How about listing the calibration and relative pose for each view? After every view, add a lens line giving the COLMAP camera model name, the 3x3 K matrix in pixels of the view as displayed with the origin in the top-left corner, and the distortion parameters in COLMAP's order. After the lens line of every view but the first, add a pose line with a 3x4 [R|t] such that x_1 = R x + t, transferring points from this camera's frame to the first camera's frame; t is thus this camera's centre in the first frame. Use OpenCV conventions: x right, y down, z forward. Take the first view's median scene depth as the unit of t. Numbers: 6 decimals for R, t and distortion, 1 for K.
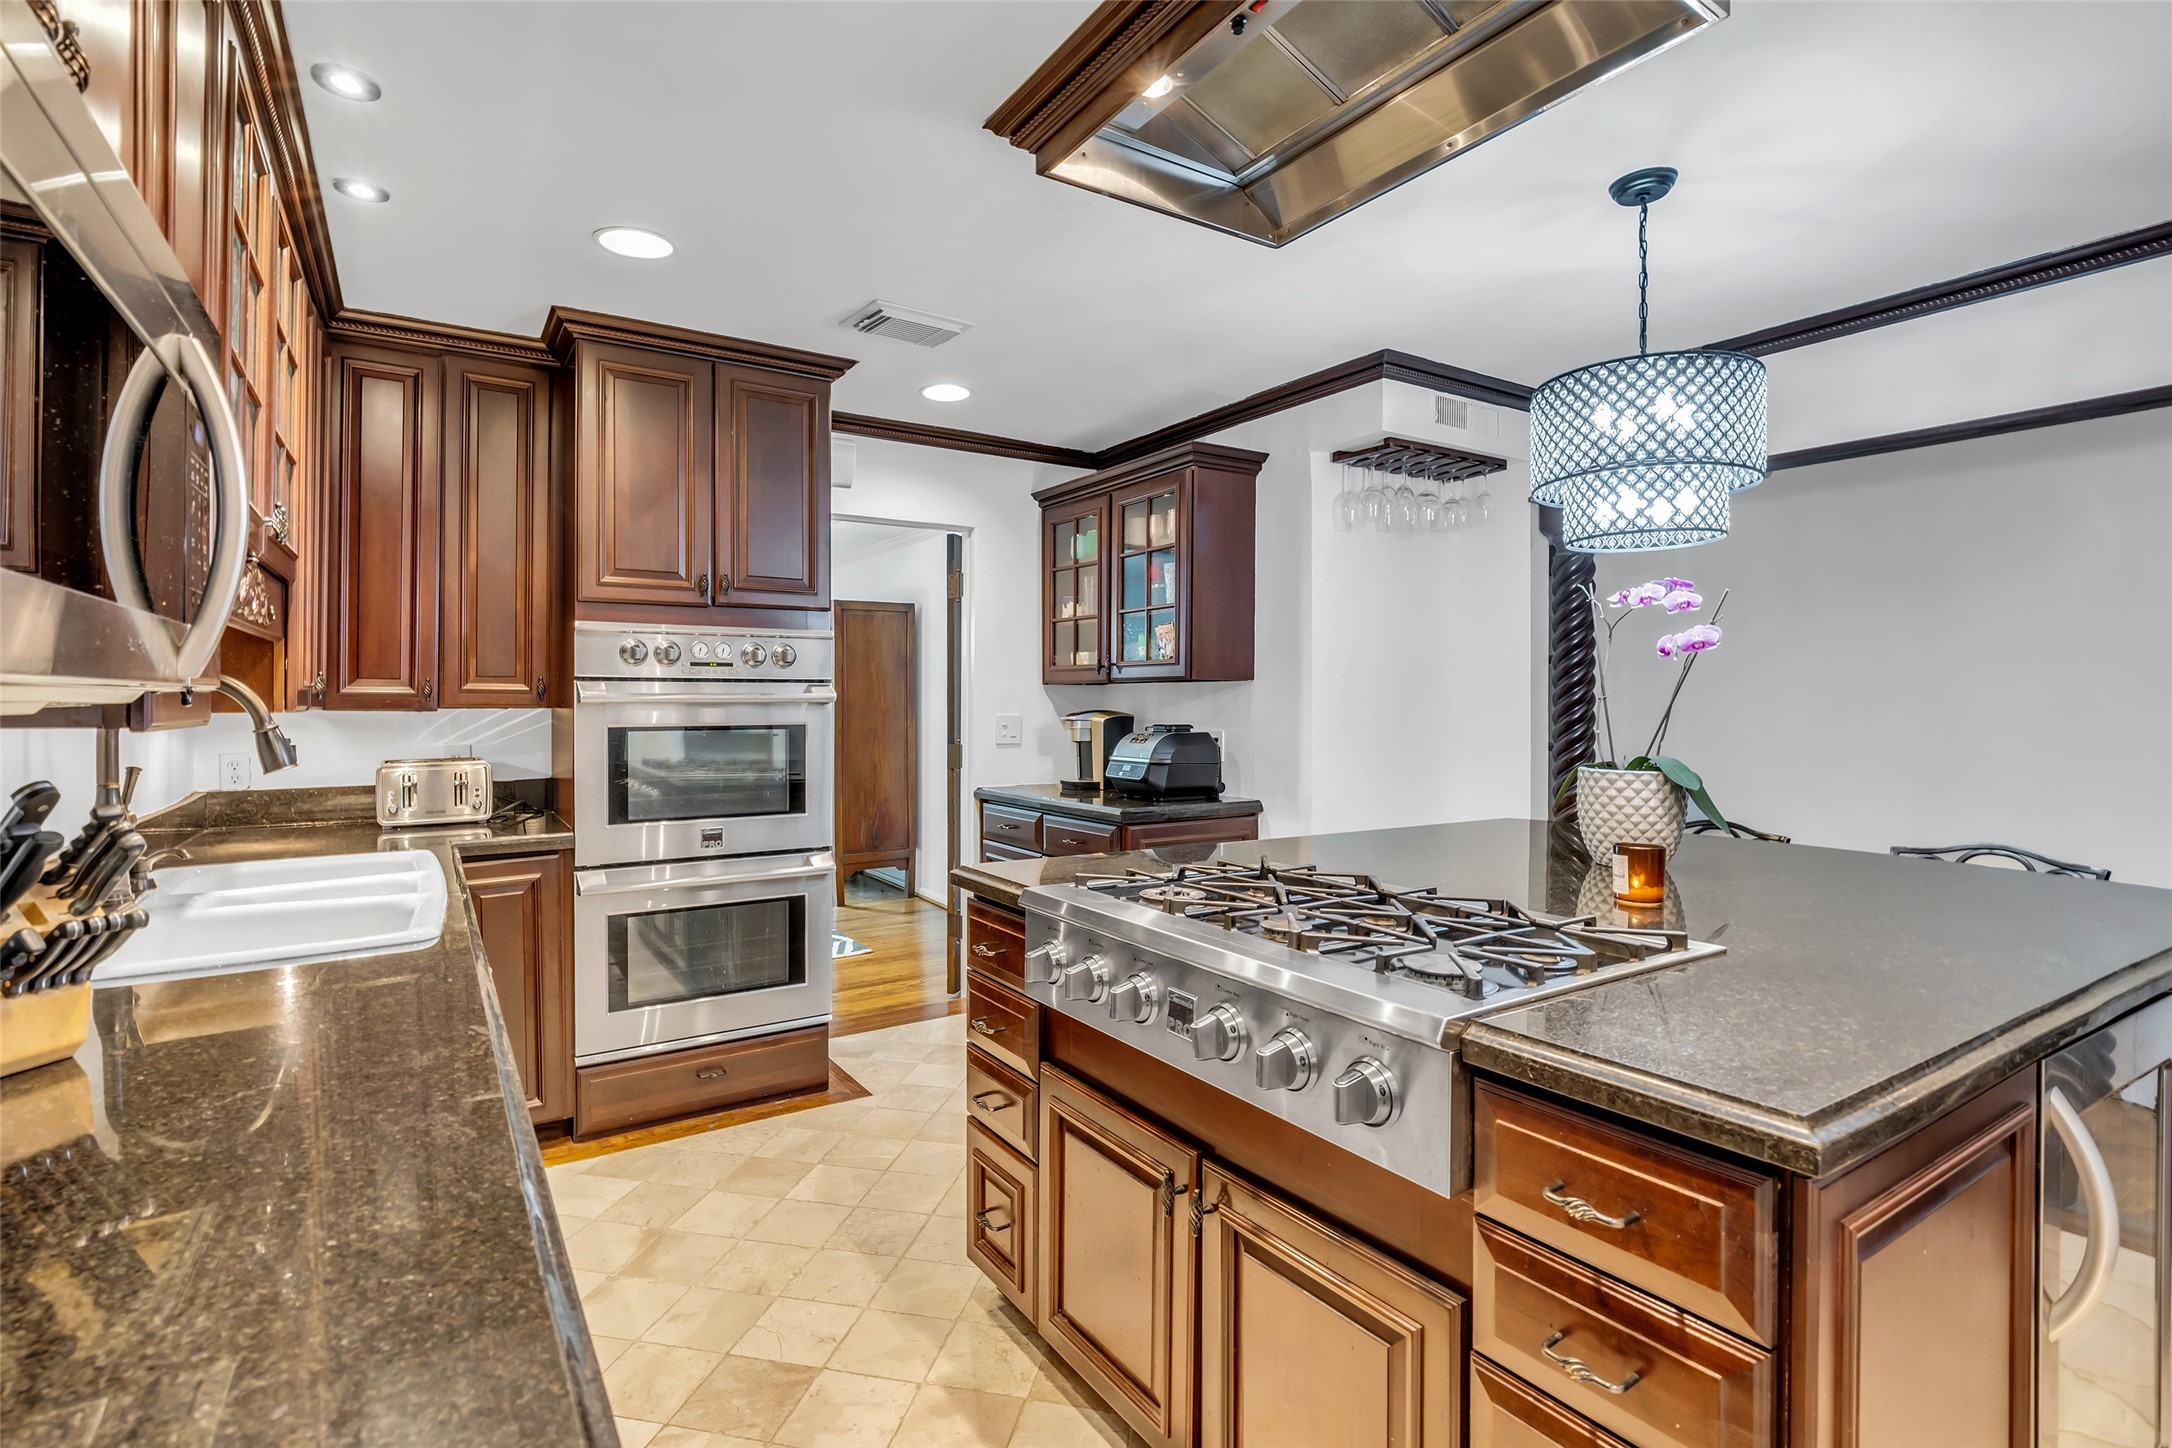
lens RADIAL K [[1020.2, 0, 1081.0], [0, 1020.2, 693.2], [0, 0, 1]] dist [-0.018261, -0.000046]
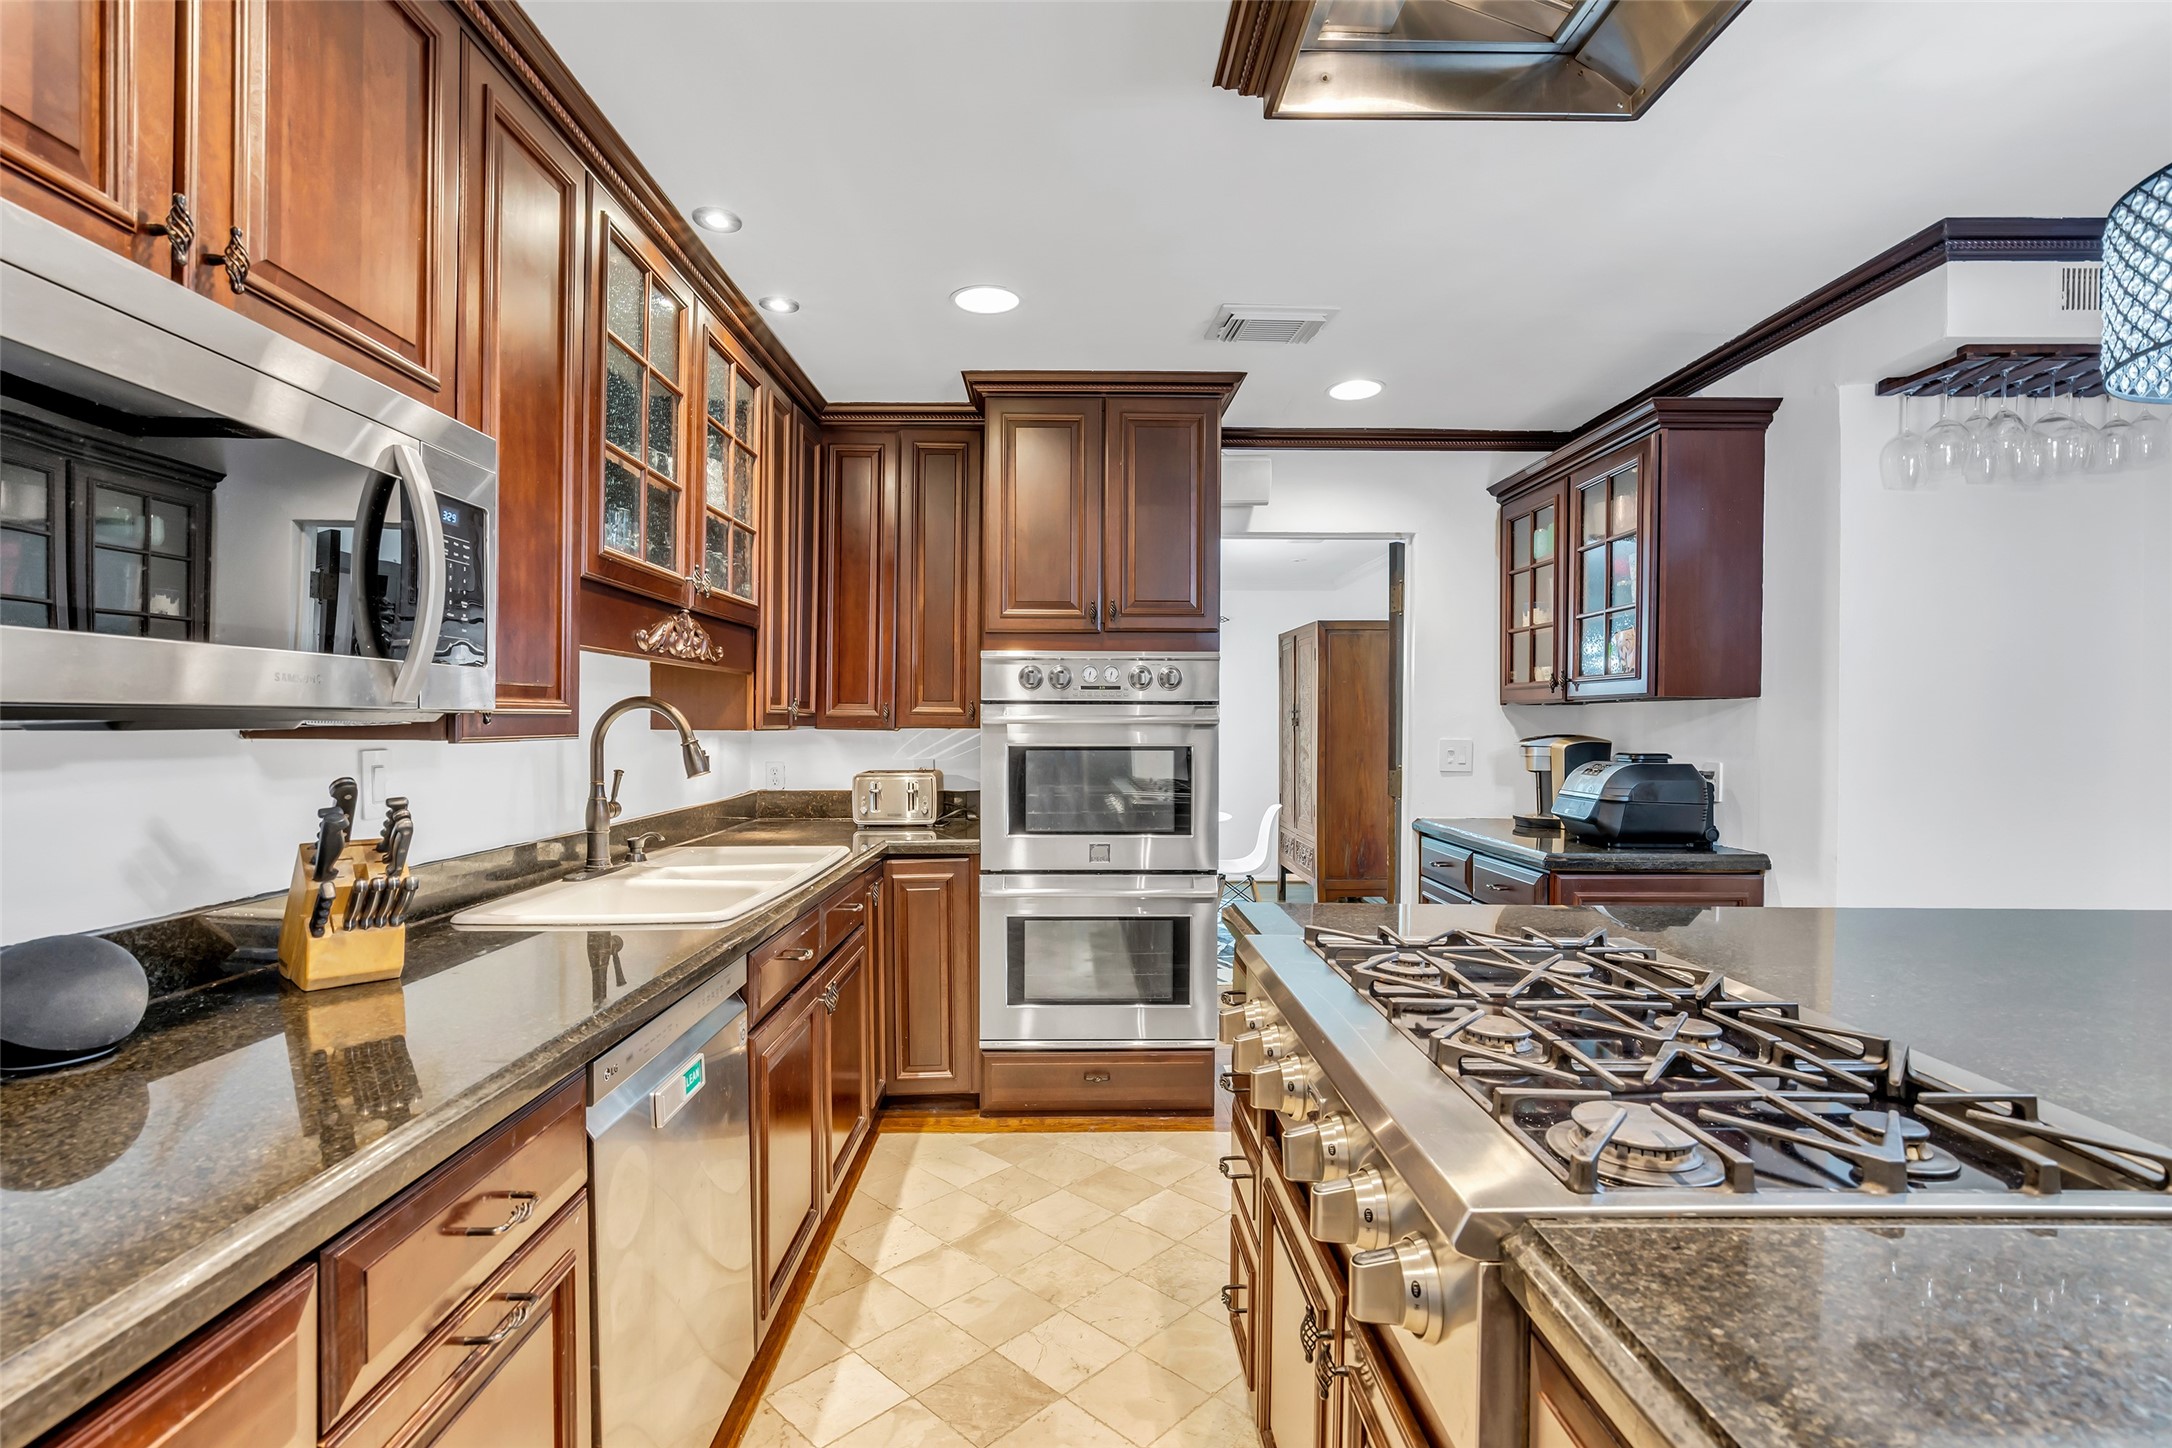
lens RADIAL K [[1005.7, 0, 1073.4], [0, 1005.7, 721.3], [0, 0, 1]] dist [-0.016688, 0.000962]
pose [[0.843440, 0.001977, -0.537219, 0.156432], [0.001033, 0.999985, 0.005301, 0.000775], [0.537222, -0.005026, 0.843426, 0.103355]]
